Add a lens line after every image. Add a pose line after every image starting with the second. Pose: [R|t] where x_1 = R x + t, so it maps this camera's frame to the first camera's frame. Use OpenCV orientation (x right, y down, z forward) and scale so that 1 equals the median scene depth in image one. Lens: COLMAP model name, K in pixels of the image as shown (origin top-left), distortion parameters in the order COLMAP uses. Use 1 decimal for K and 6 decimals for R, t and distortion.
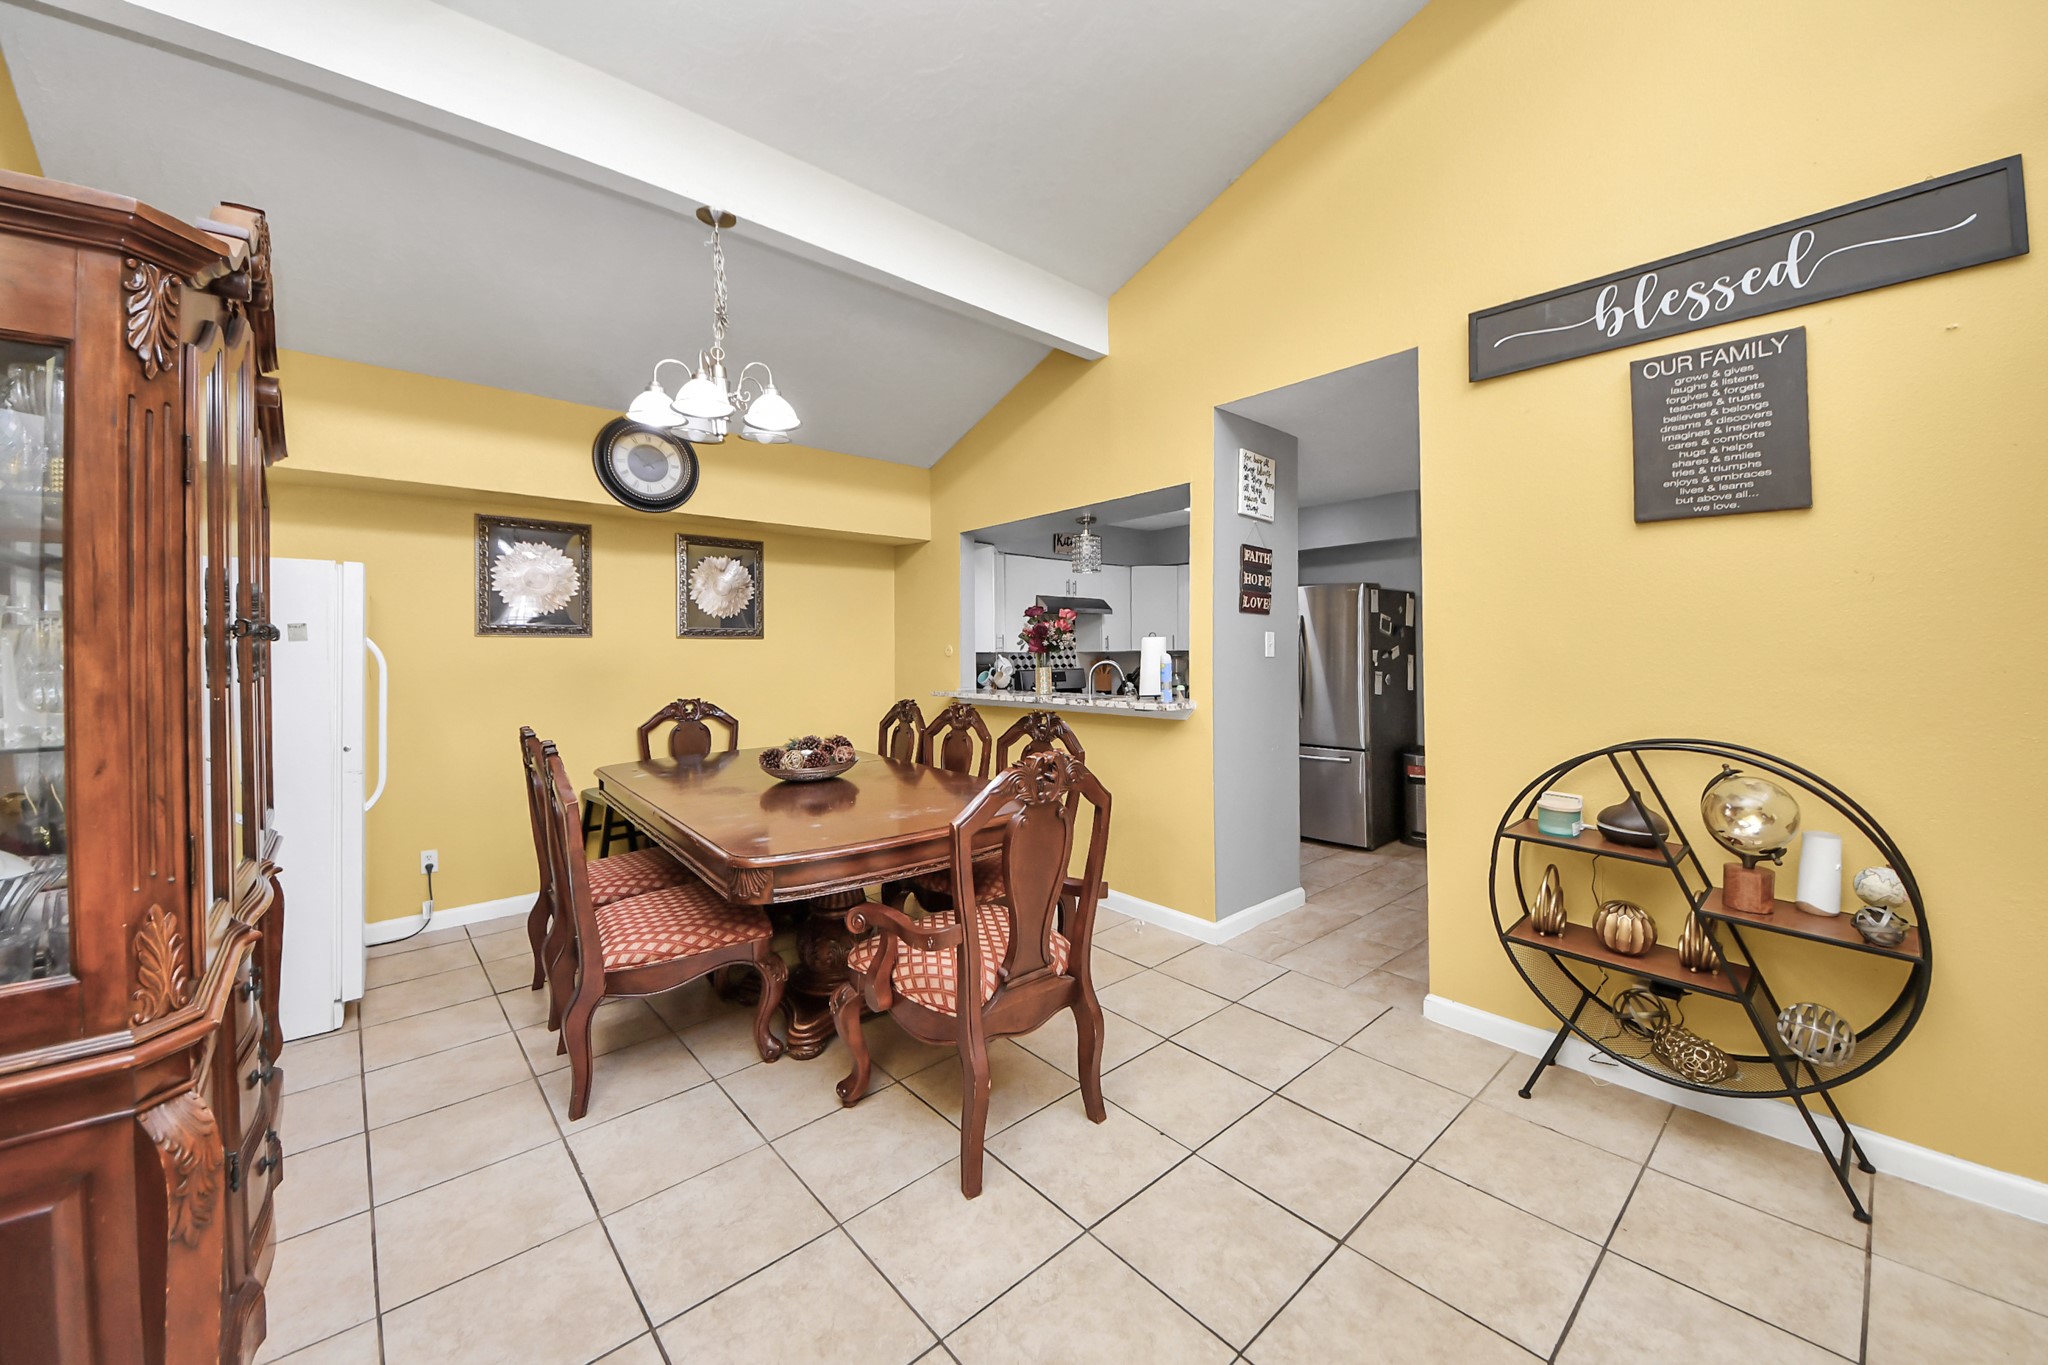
lens RADIAL K [[706.6, 0, 1040.0], [0, 706.6, 634.6], [0, 0, 1]] dist [0.019703, 0.000005]
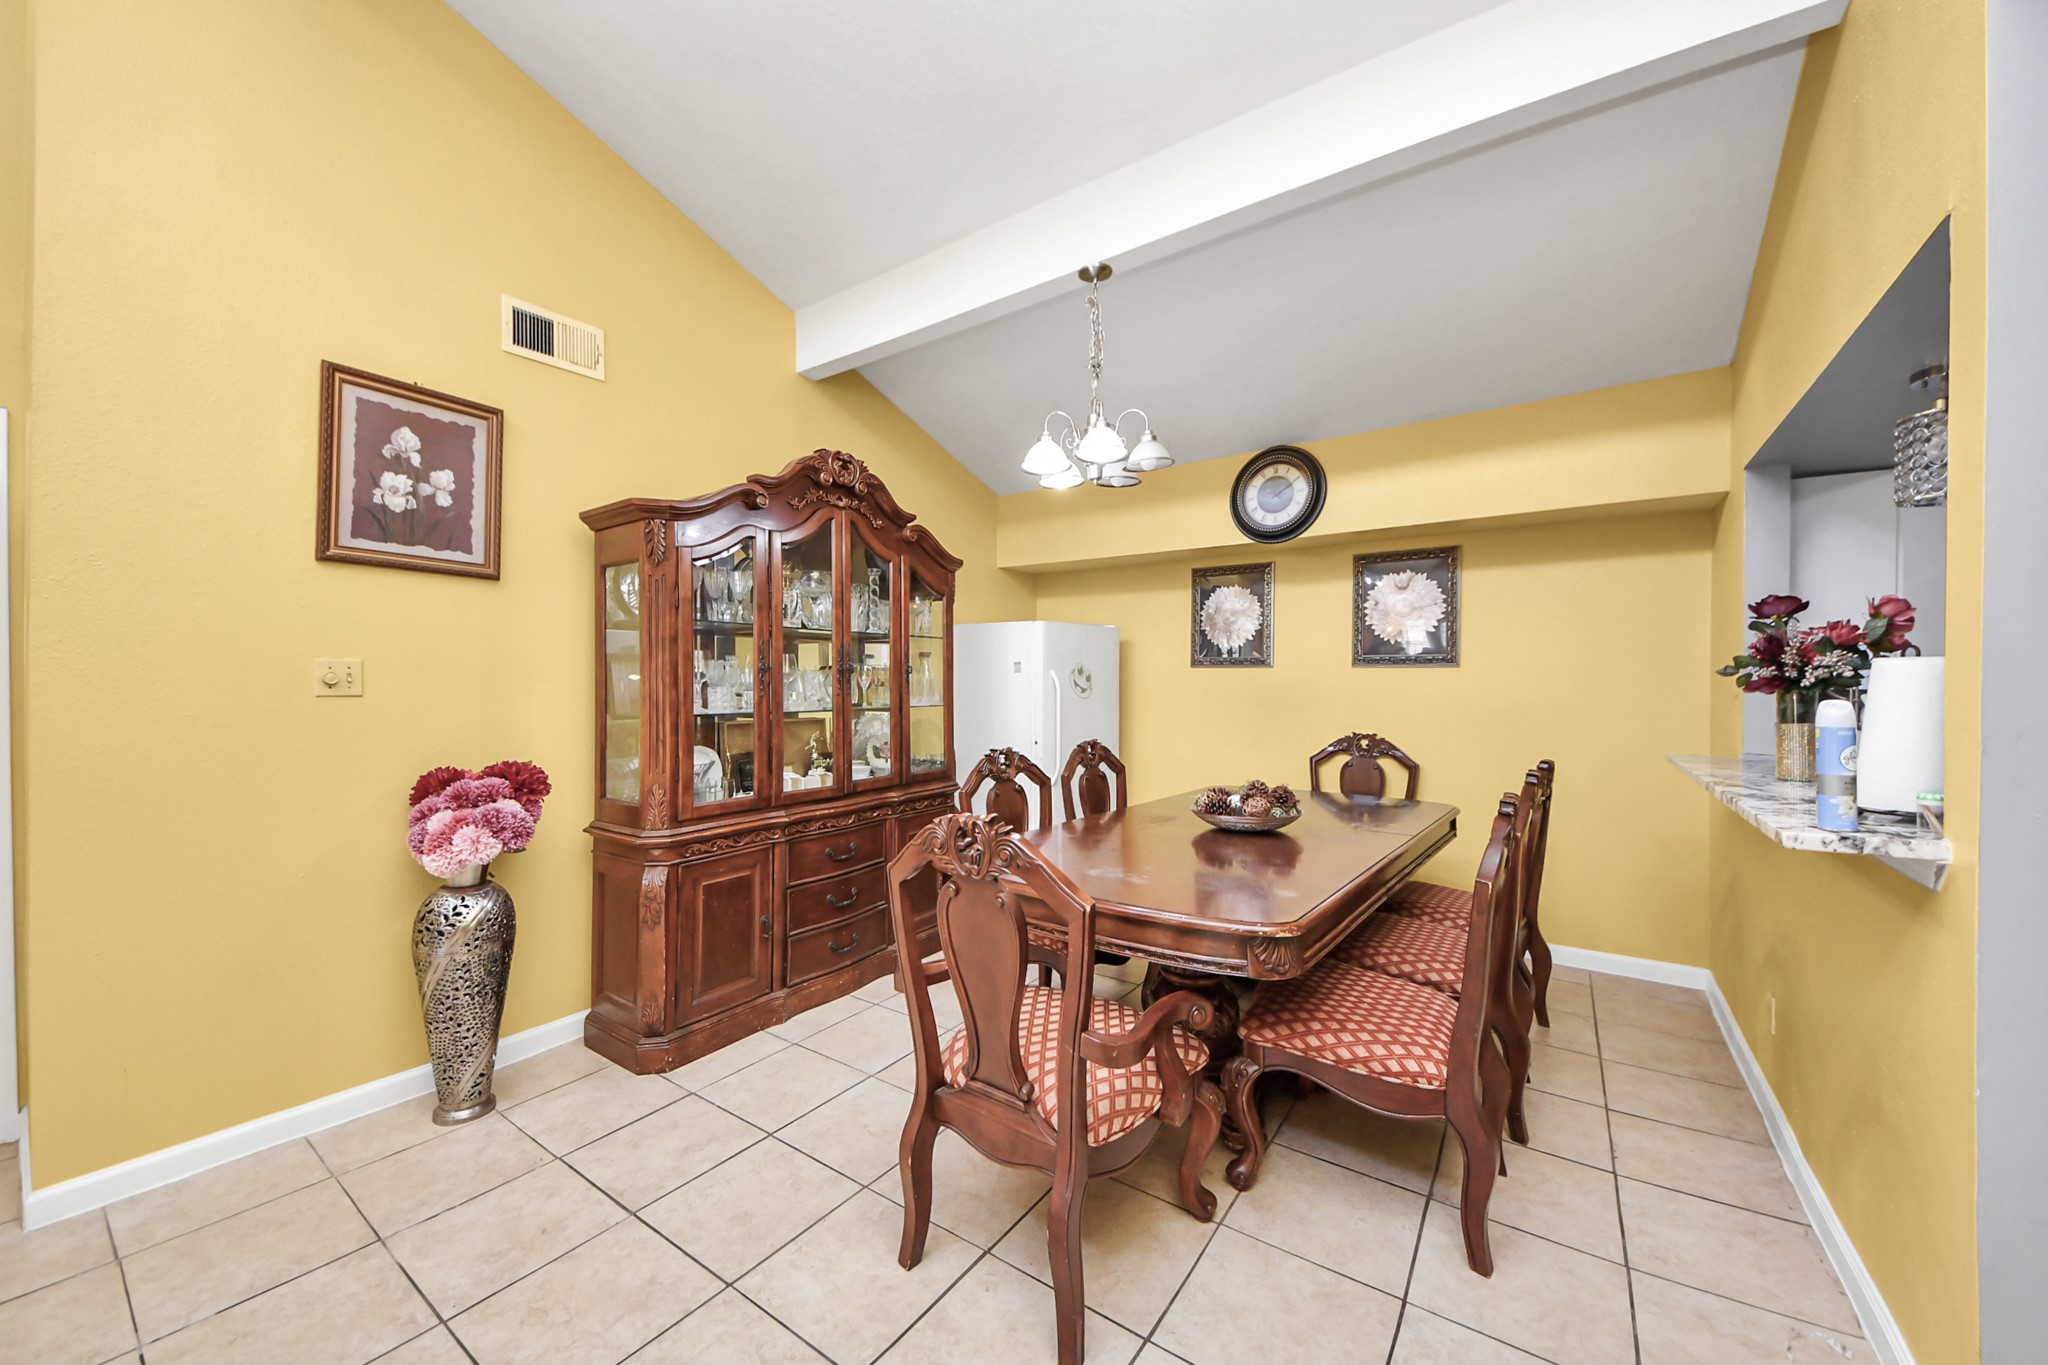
lens RADIAL K [[728.8, 0, 1020.5], [0, 728.8, 686.9], [0, 0, 1]] dist [0.046708, -0.027945]
pose [[0.164366, 0.018242, -0.986231, 0.402889], [0.014742, 0.999672, 0.020947, 0.004761], [0.986289, -0.017982, 0.164043, 0.448582]]
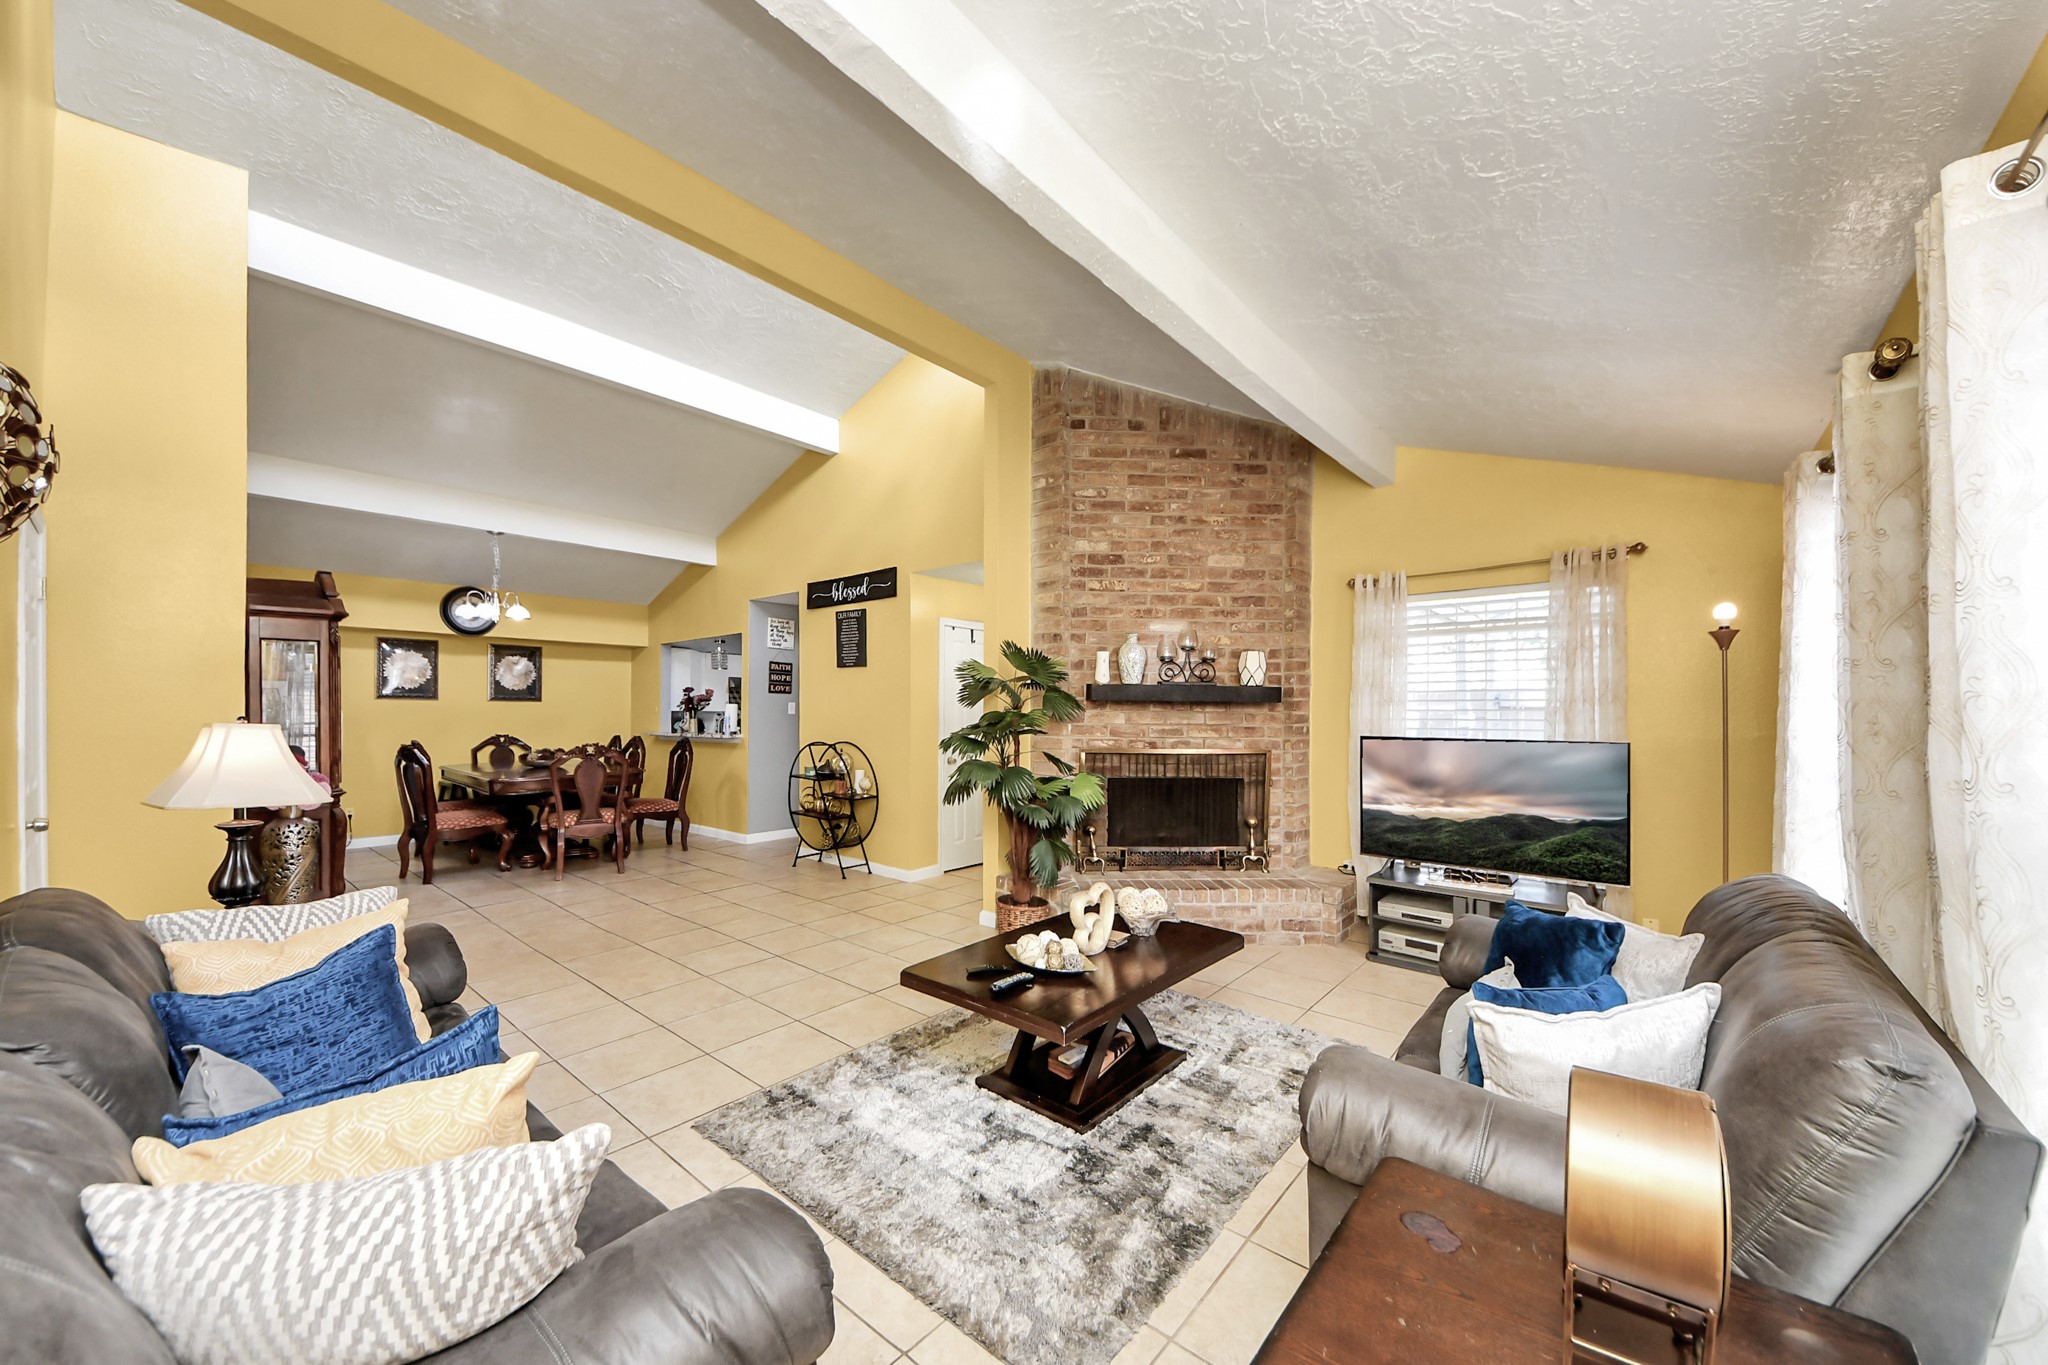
lens RADIAL K [[728.8, 0, 1020.5], [0, 728.8, 686.9], [0, 0, 1]] dist [0.046708, -0.027945]
pose [[0.995042, 0.013410, 0.098546, 0.718381], [-0.012535, 0.999876, -0.009486, -0.032571], [-0.098661, 0.008204, 0.995087, -1.118869]]
